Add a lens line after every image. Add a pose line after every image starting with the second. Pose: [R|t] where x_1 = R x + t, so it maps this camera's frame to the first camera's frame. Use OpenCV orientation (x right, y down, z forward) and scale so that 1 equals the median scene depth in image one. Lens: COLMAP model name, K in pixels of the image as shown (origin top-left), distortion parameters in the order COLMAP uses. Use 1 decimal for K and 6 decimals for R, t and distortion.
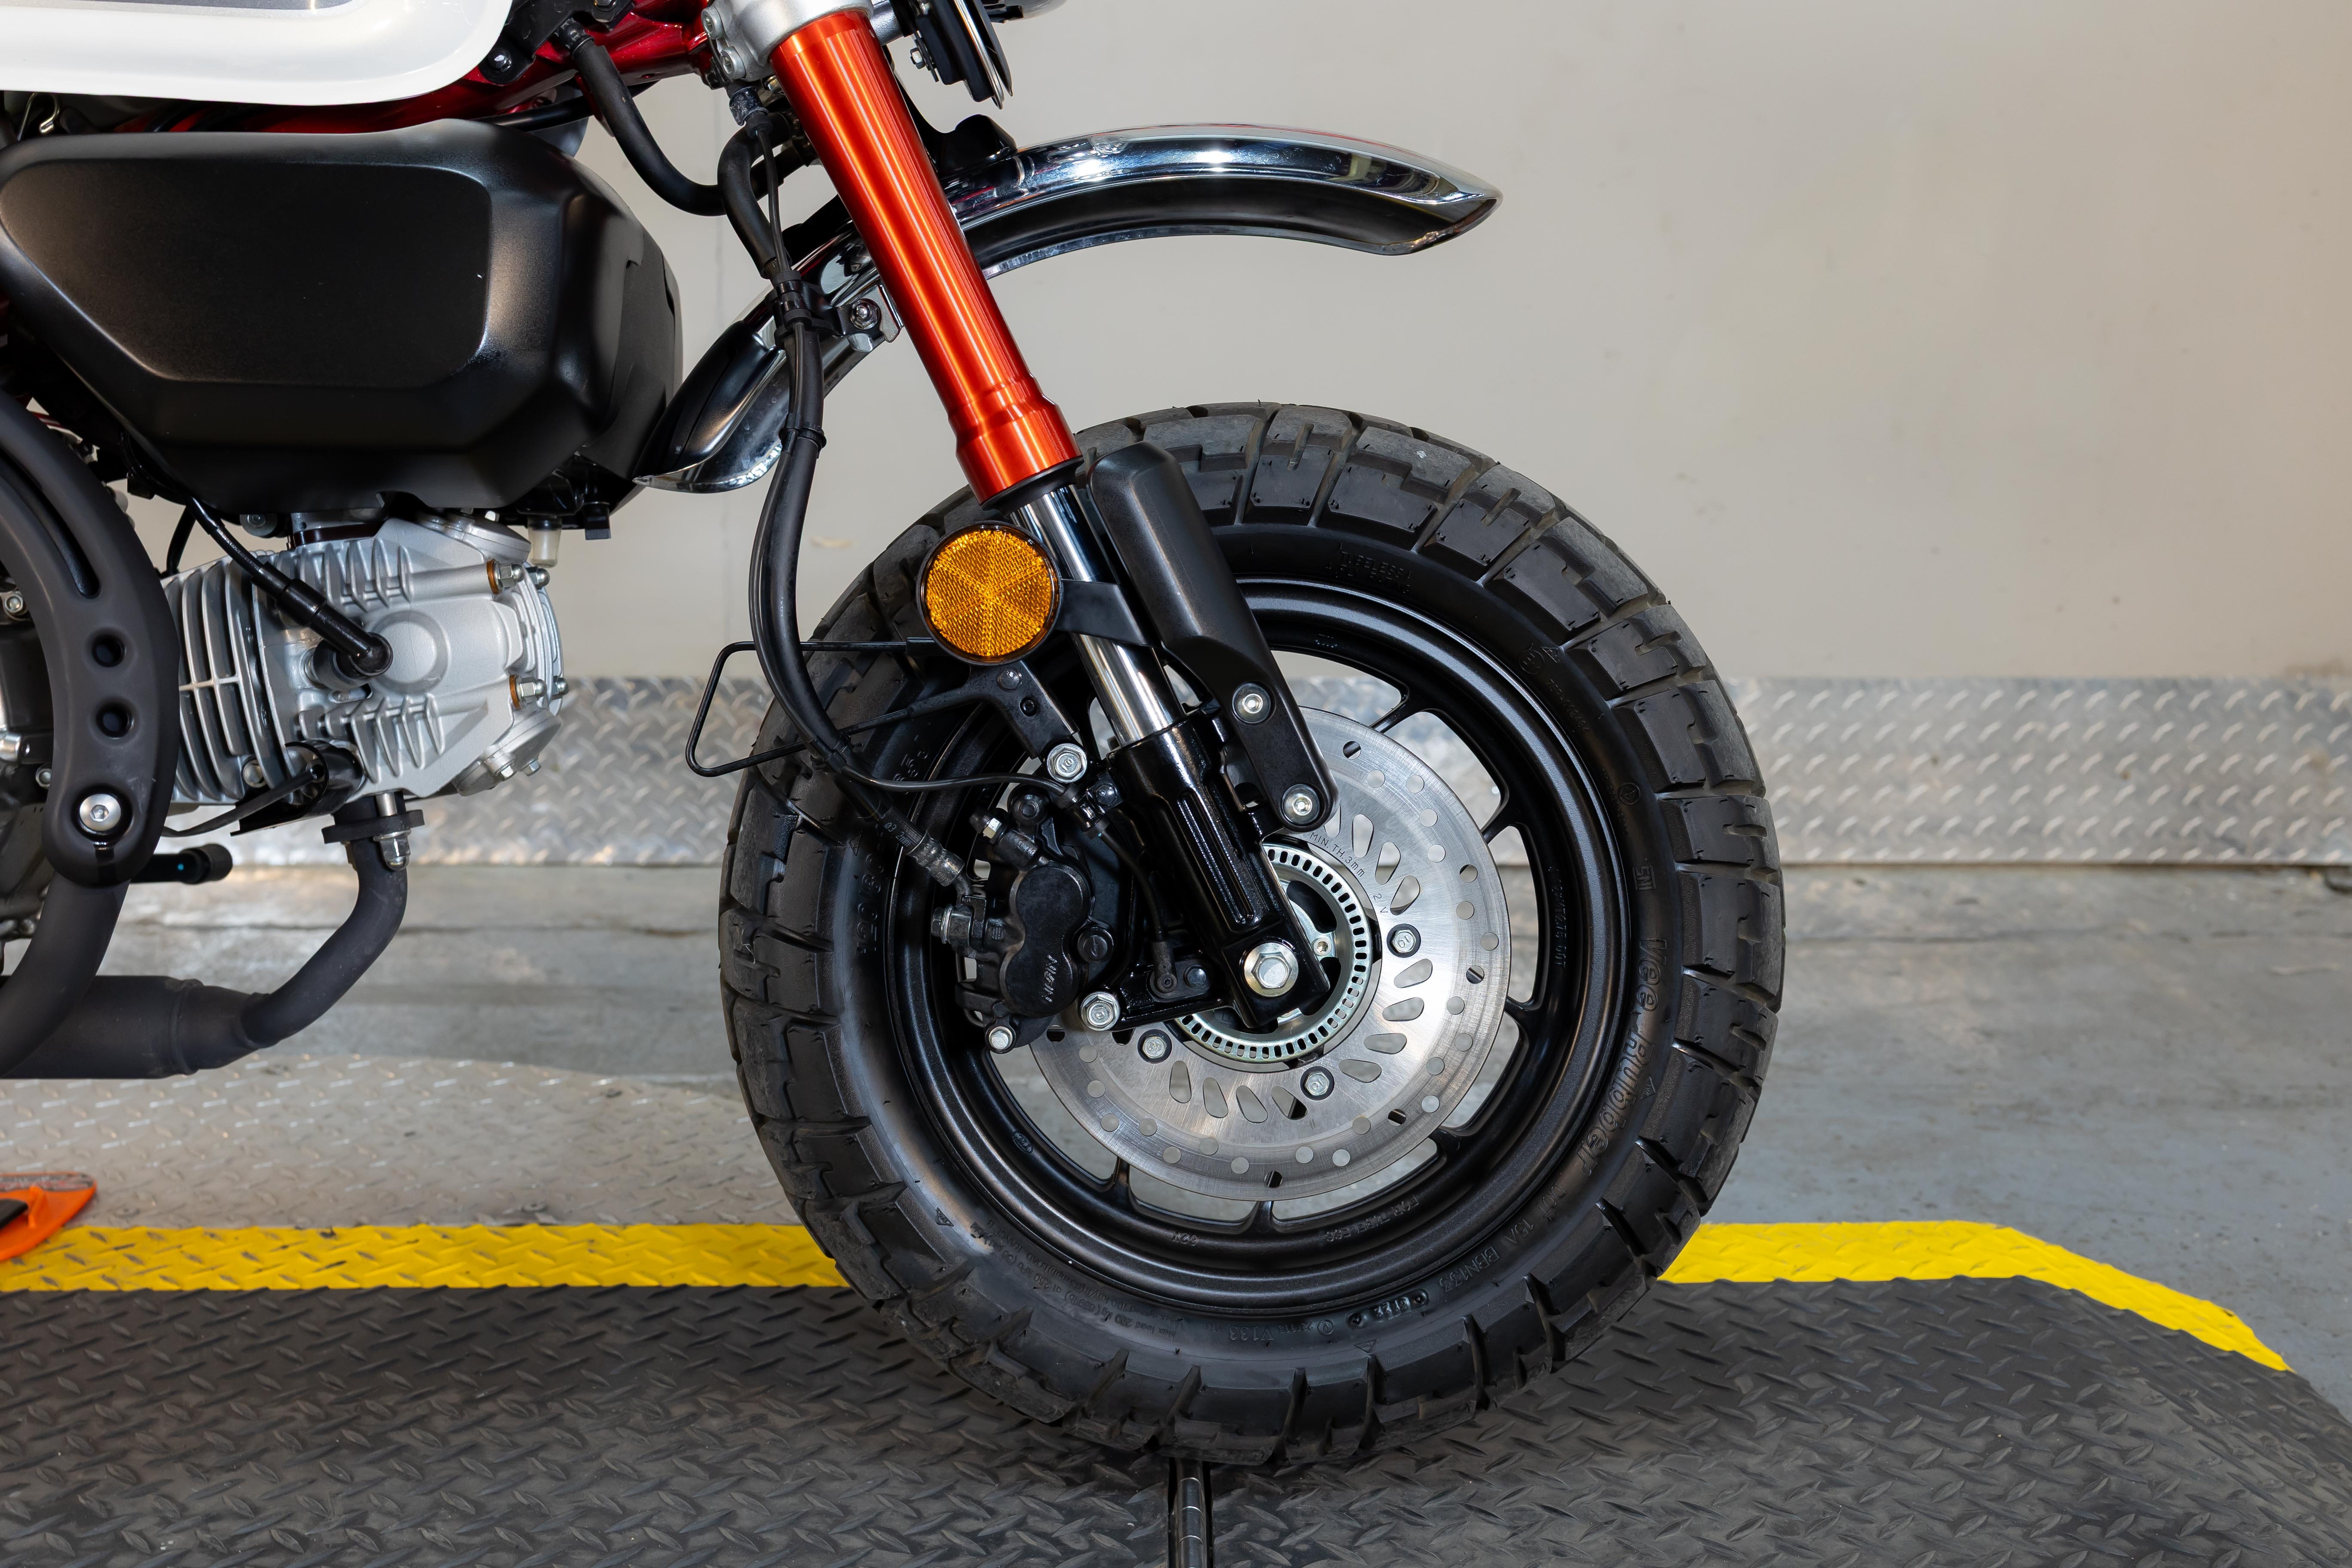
lens RADIAL K [[2377.5, 0, 1184.0], [0, 2377.5, 757.5], [0, 0, 1]] dist [0.030099, 0.001079]
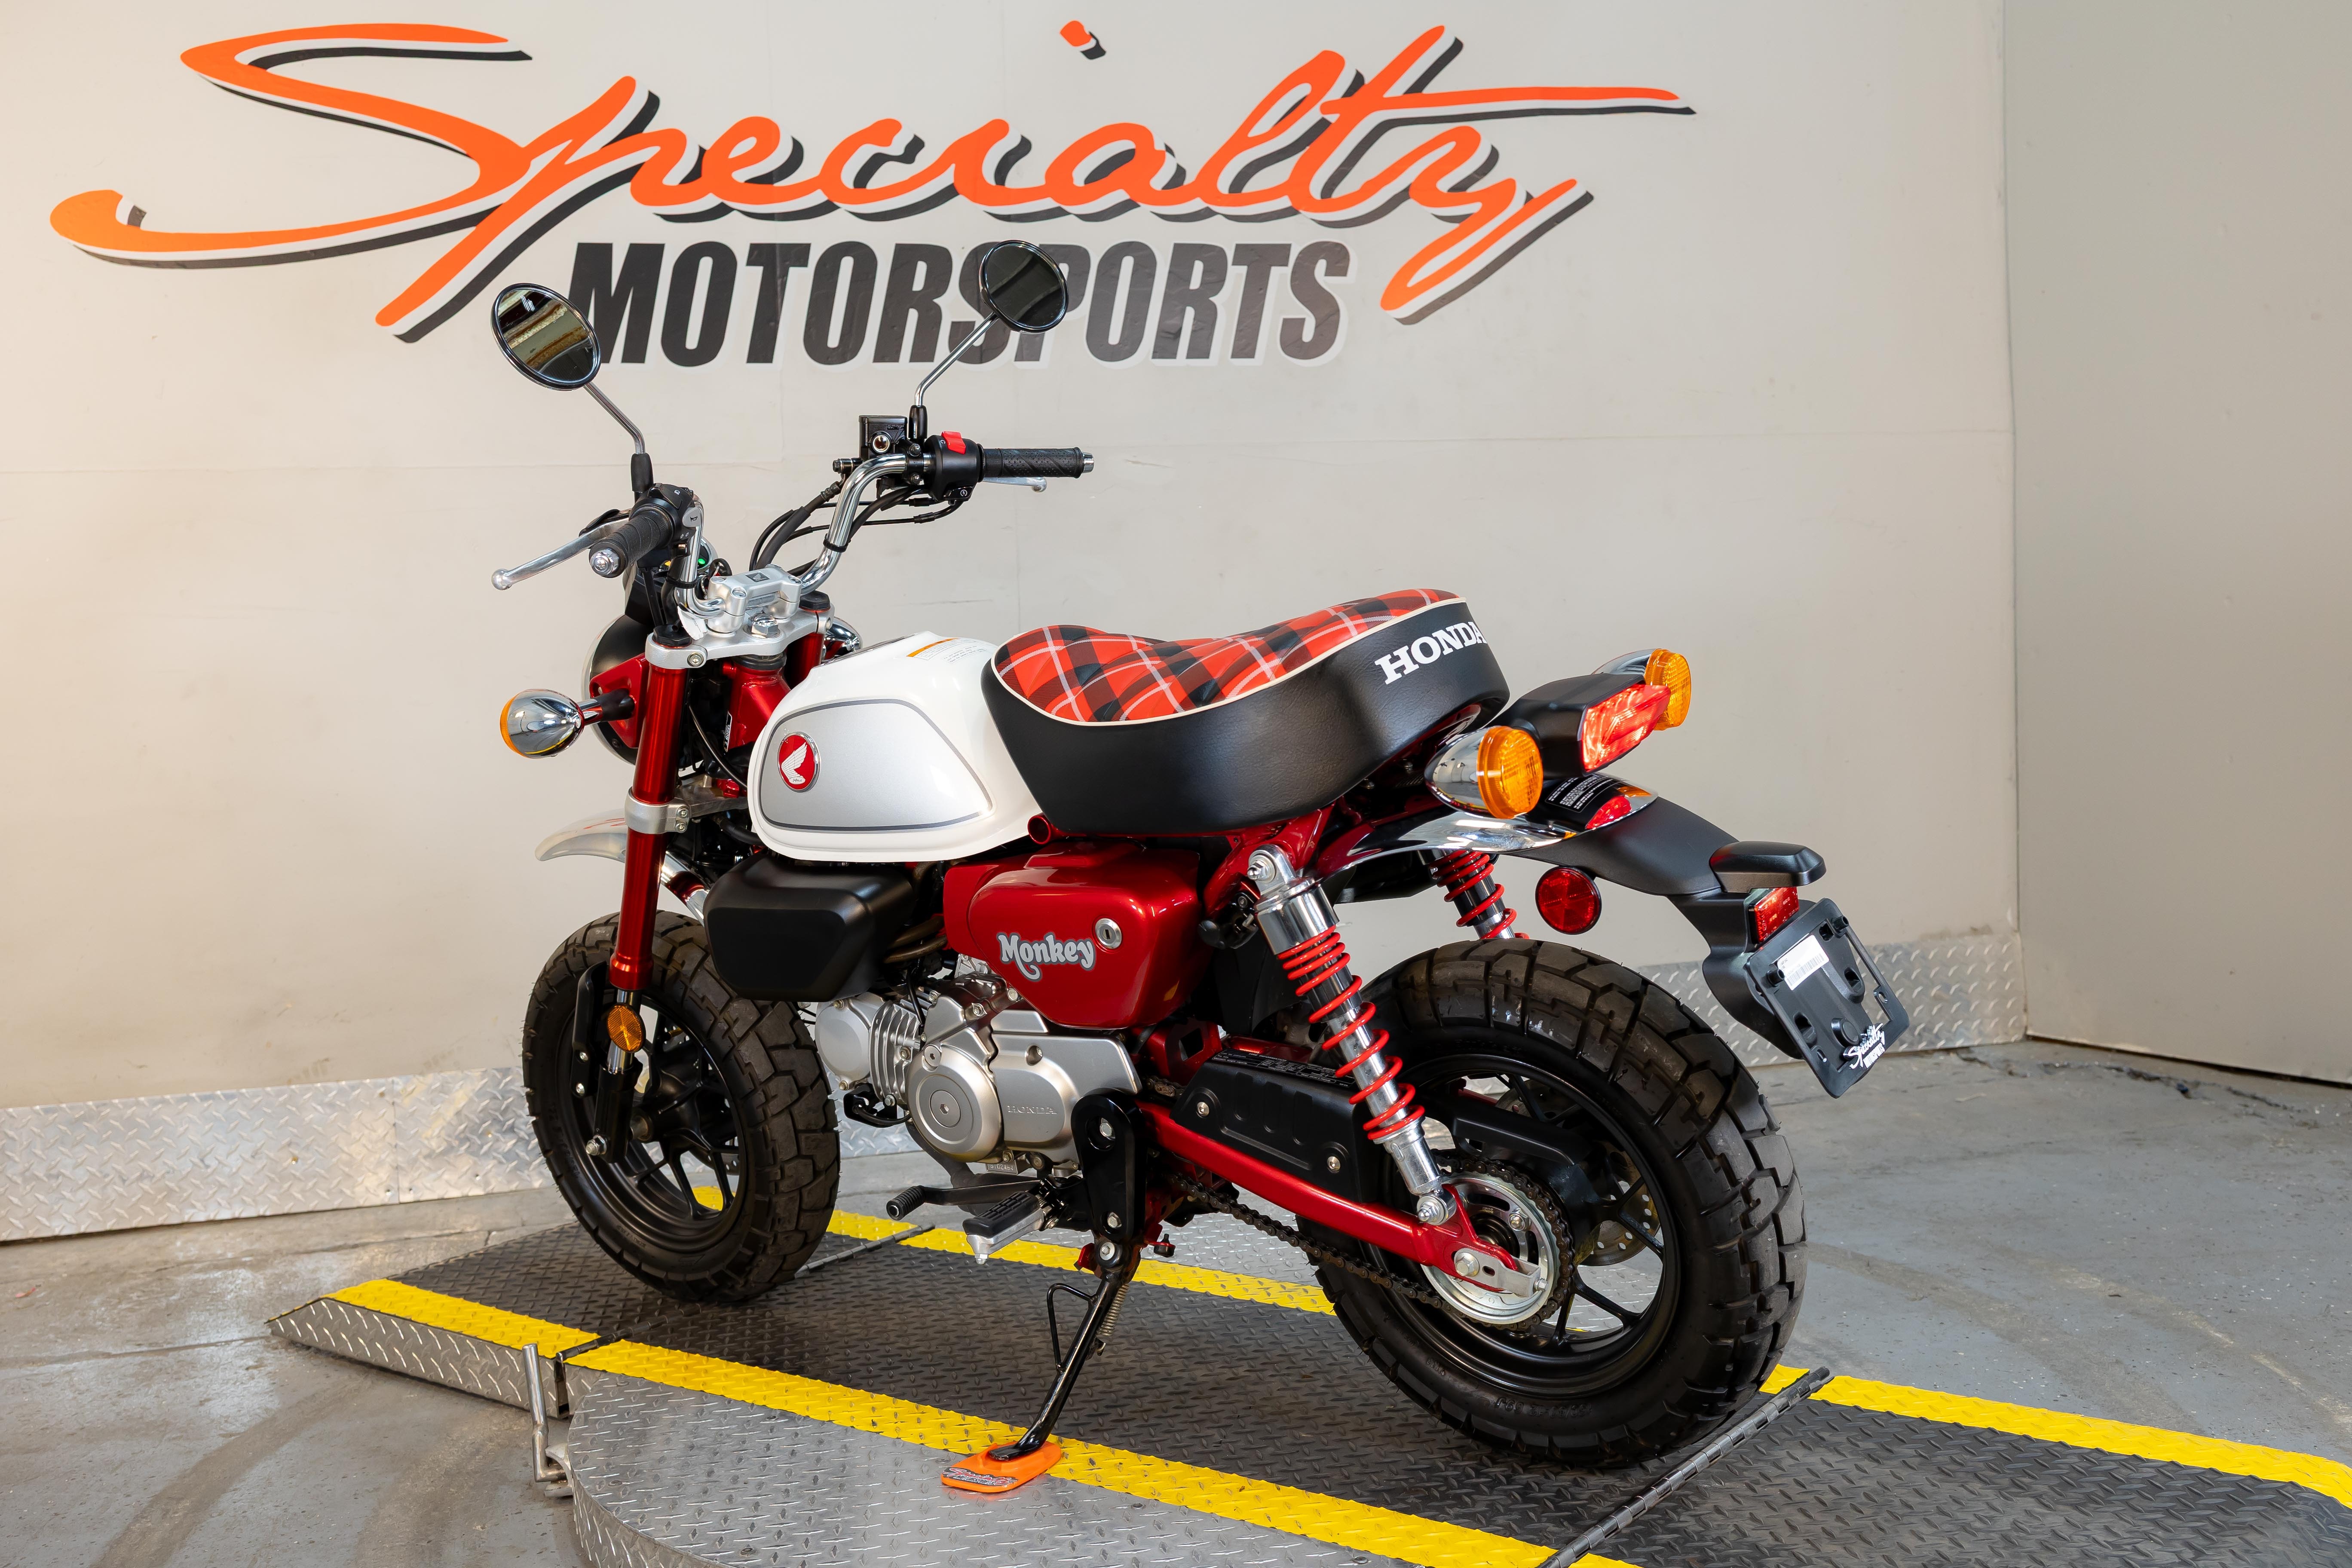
lens RADIAL K [[2385.9, 0, 1170.3], [0, 2385.9, 774.1], [0, 0, 1]] dist [0.017987, 0.027213]
pose [[0.974670, -0.067784, 0.213130, -0.450030], [0.096271, 0.987316, -0.126250, 0.013887], [-0.201869, 0.143570, 0.968833, -0.613012]]
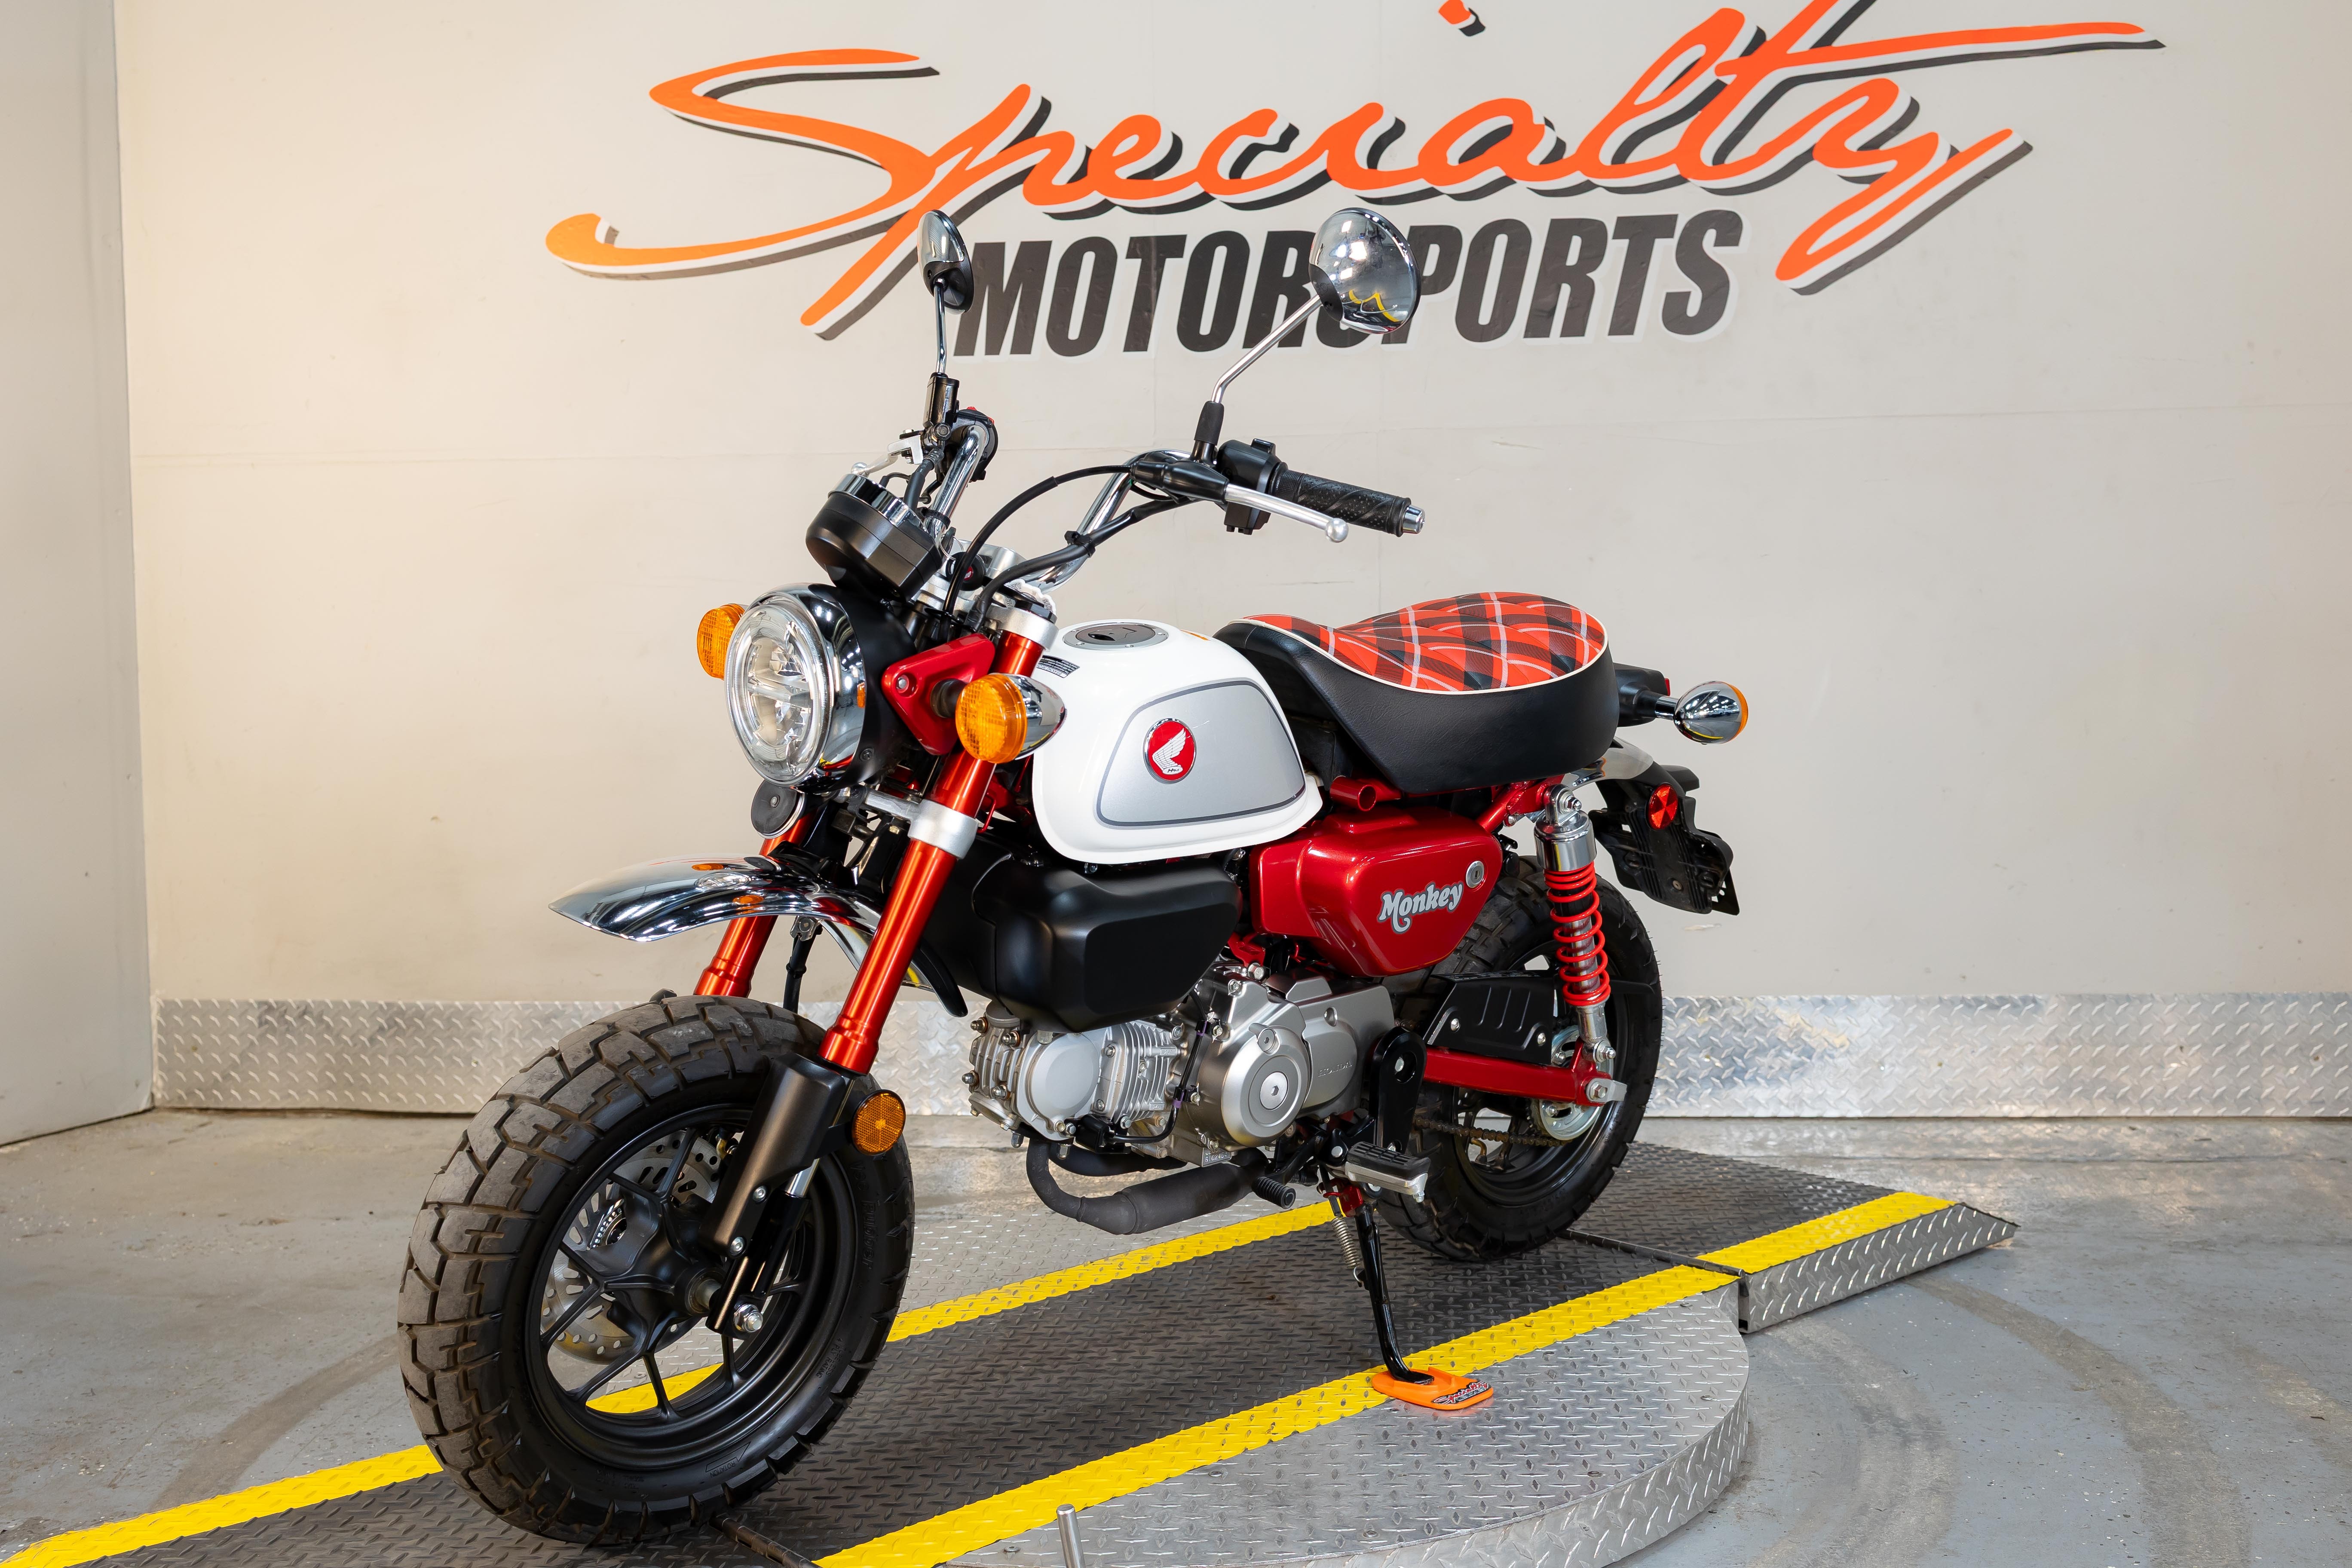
lens RADIAL K [[2382.2, 0, 1173.5], [0, 2382.2, 775.4], [0, 0, 1]] dist [0.023401, 0.010196]
pose [[0.986778, -0.024294, -0.160244, -0.072654], [0.003968, 0.992027, -0.125962, 0.018981], [0.162027, 0.123660, 0.979007, -0.641828]]
